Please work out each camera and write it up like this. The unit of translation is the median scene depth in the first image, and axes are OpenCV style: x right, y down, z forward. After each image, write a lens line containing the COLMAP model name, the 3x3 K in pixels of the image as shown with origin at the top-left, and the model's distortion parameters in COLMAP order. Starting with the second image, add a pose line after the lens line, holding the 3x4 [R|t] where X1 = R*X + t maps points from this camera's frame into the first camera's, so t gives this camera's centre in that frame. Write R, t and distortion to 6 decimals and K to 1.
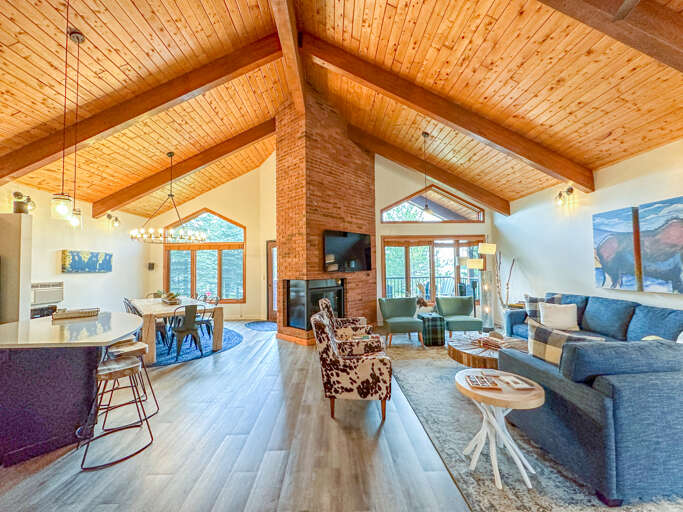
lens RADIAL K [[273.2, 0, 341.5], [0, 273.2, 256.0], [0, 0, 1]] dist [-0.001350, 0.000081]
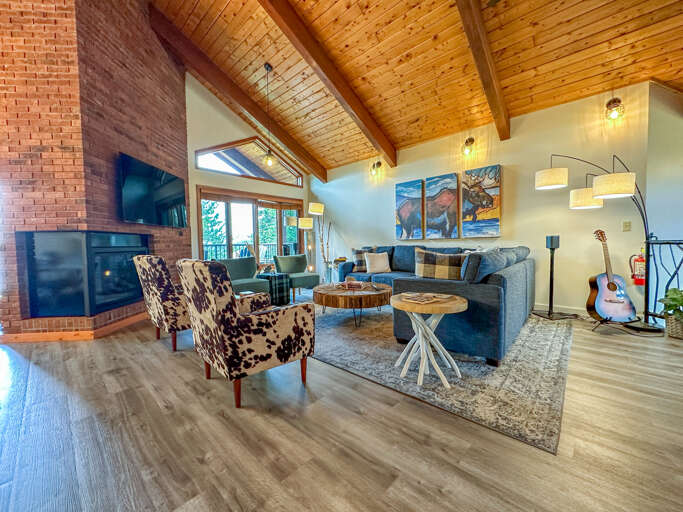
lens RADIAL K [[273.2, 0, 341.5], [0, 273.2, 256.0], [0, 0, 1]] dist [-0.001350, 0.000081]
pose [[0.703103, -0.028256, 0.710526, -0.211463], [-0.021222, 0.997931, 0.060686, 0.124877], [-0.710771, -0.057747, 0.701049, 0.260559]]
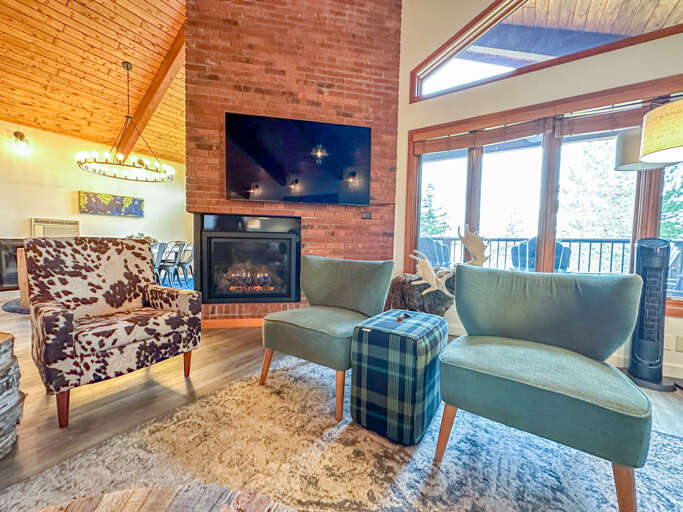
lens RADIAL K [[273.2, 0, 341.5], [0, 273.2, 256.0], [0, 0, 1]] dist [-0.001350, 0.000081]
pose [[0.816989, 0.063204, -0.573179, 0.568699], [-0.010884, 0.995488, 0.094257, 0.157265], [0.576551, -0.070769, 0.813991, 0.951100]]
